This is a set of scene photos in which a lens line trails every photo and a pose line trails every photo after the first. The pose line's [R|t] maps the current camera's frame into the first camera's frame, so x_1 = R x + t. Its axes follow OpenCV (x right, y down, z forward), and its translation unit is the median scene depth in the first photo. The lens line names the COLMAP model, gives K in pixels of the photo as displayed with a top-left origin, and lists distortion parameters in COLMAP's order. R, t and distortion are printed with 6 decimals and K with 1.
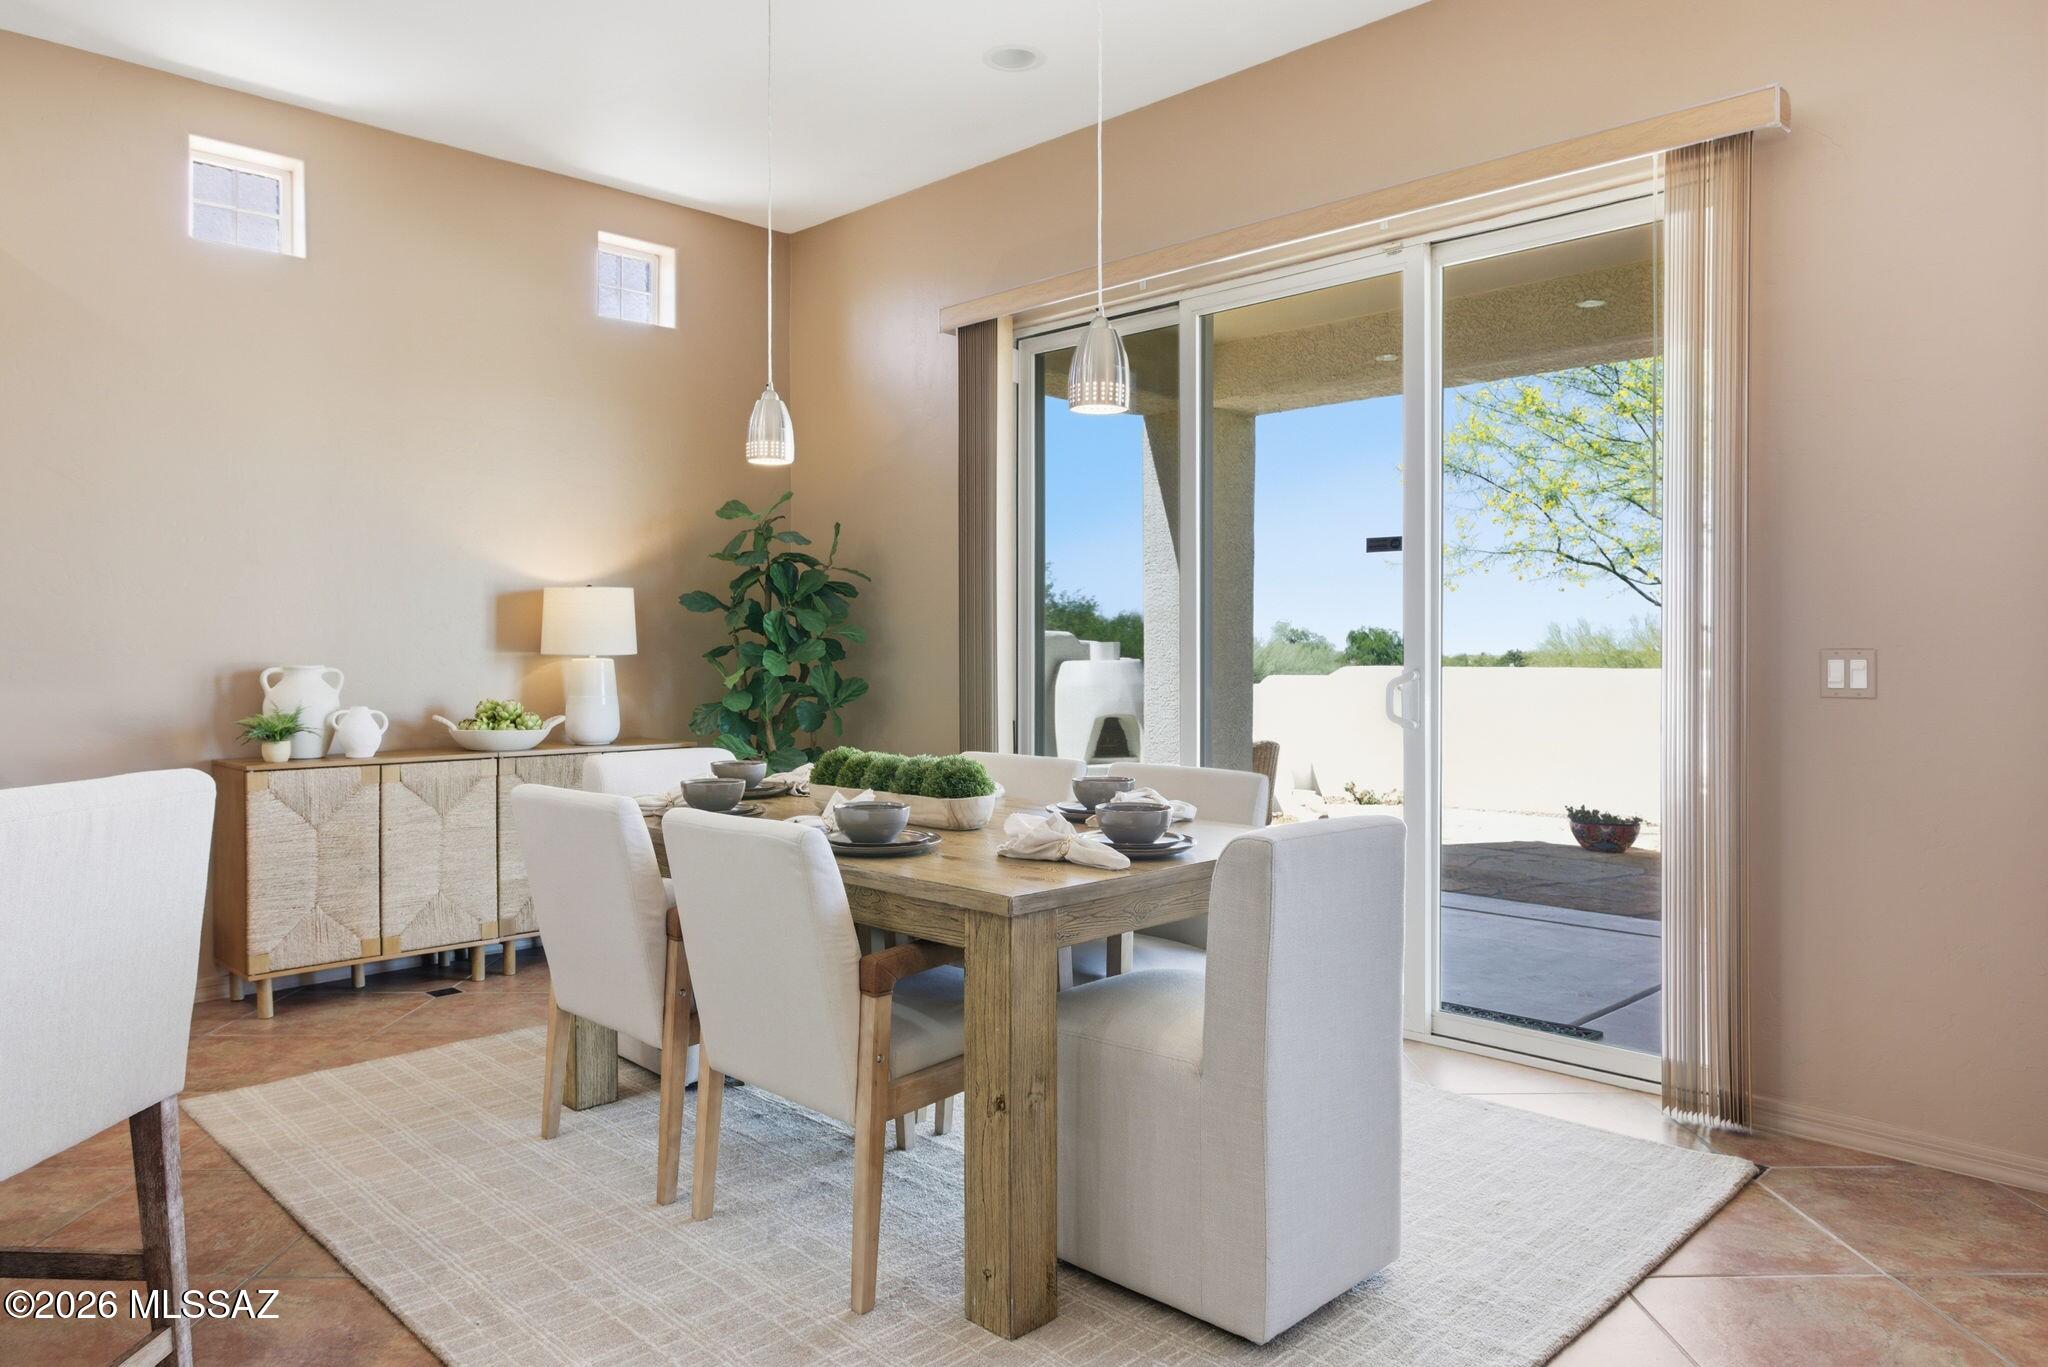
lens RADIAL K [[1277.3, 0, 1025.6], [0, 1277.3, 660.9], [0, 0, 1]] dist [-0.005502, -0.000958]
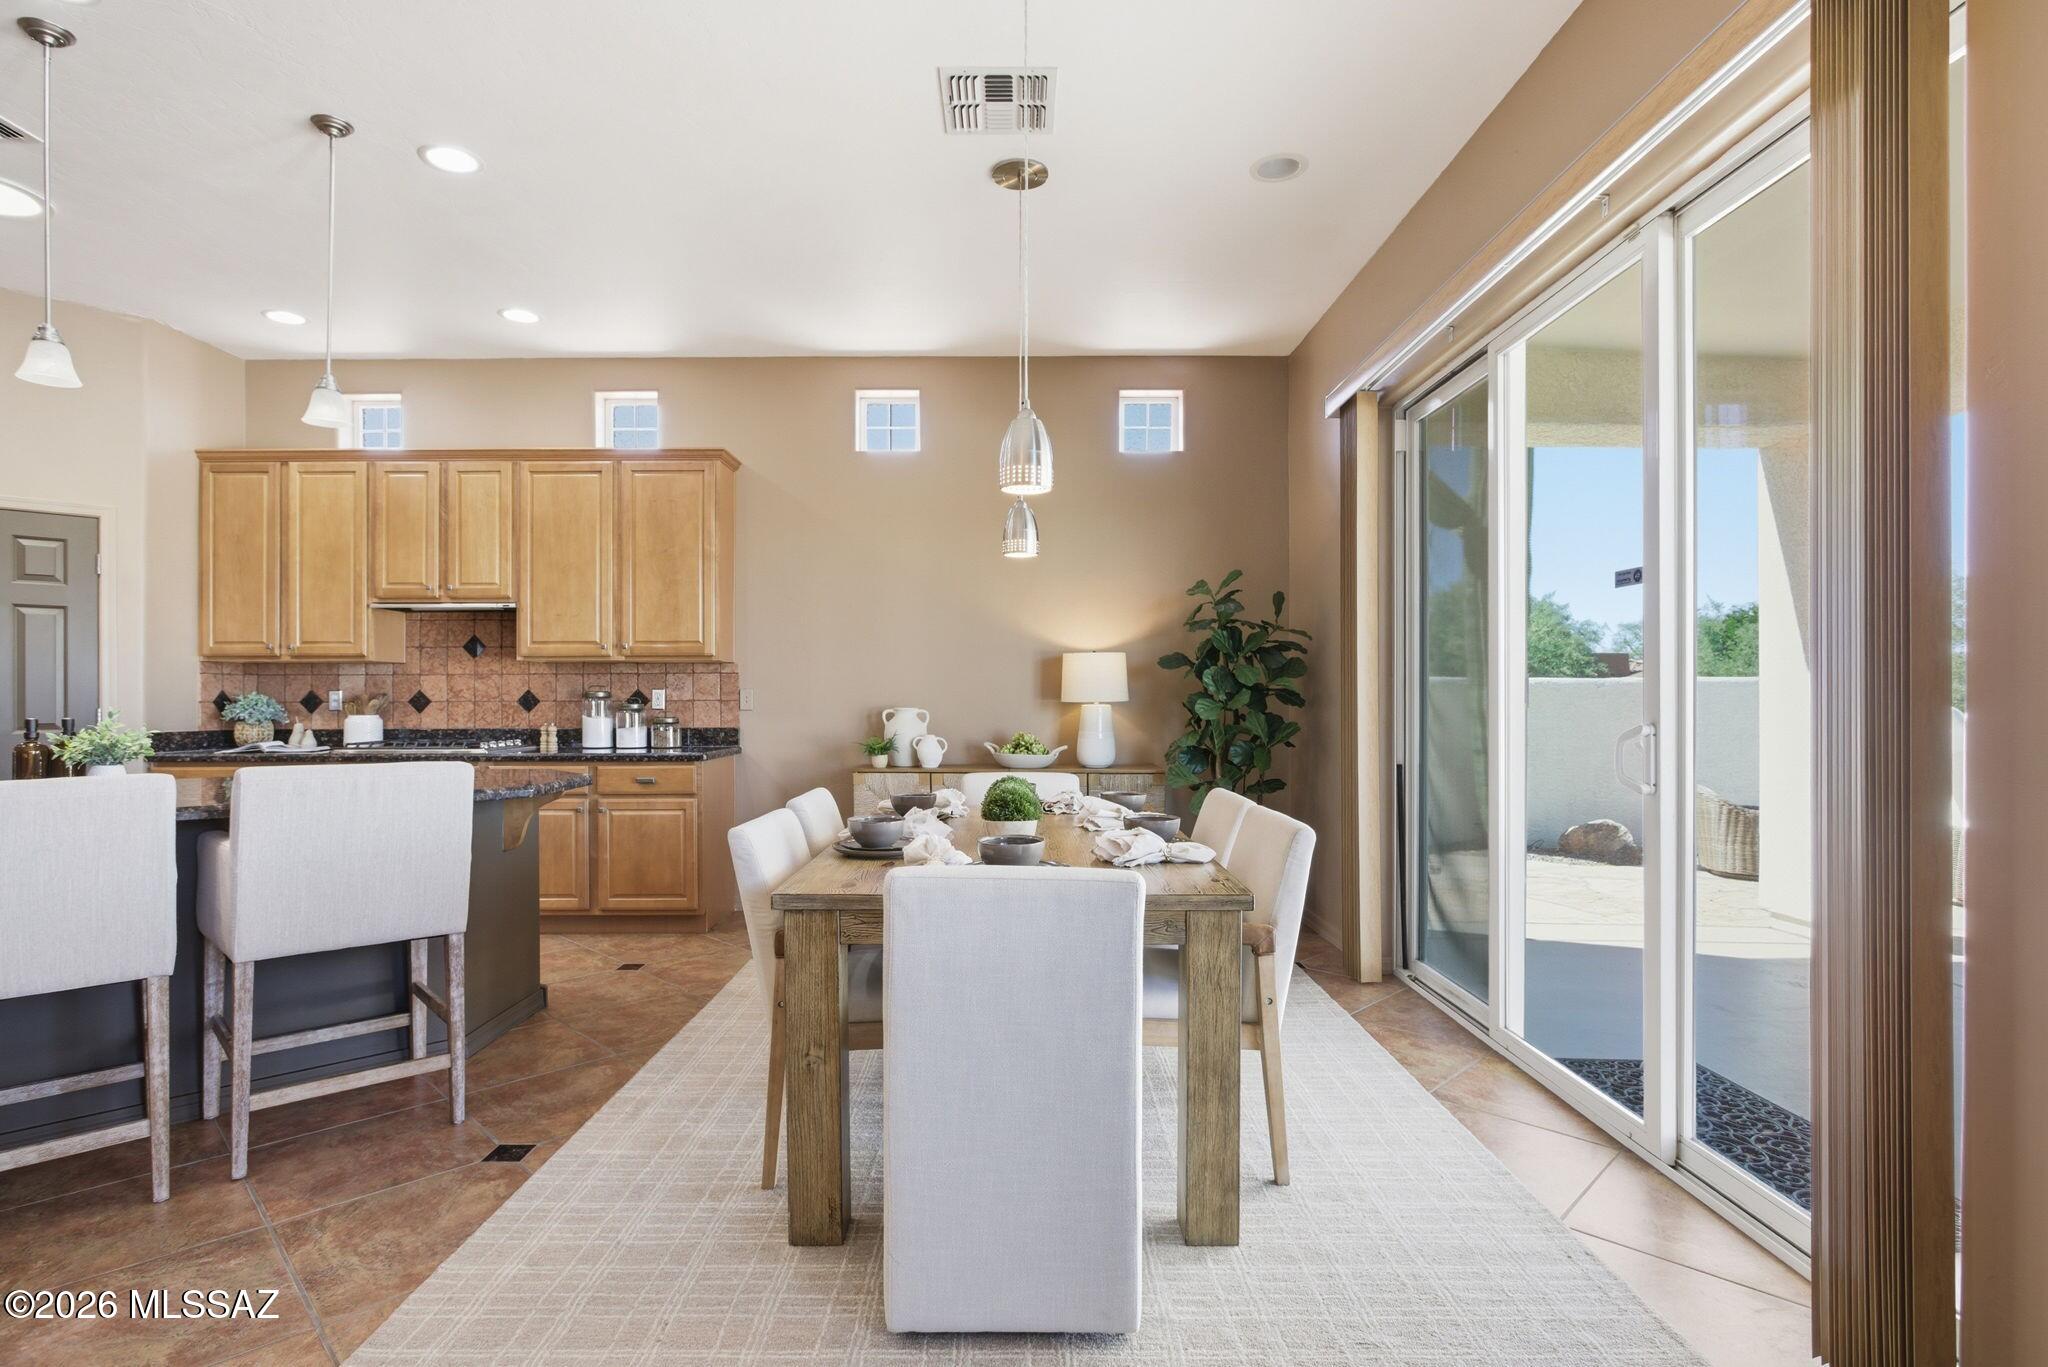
lens RADIAL K [[989.0, 0, 1019.2], [0, 989.0, 693.6], [0, 0, 1]] dist [-0.005064, -0.000534]
pose [[0.719843, -0.002590, -0.694132, 0.399041], [-0.004331, 0.999957, -0.008222, -0.004997], [0.694123, 0.008925, 0.719801, 0.210441]]
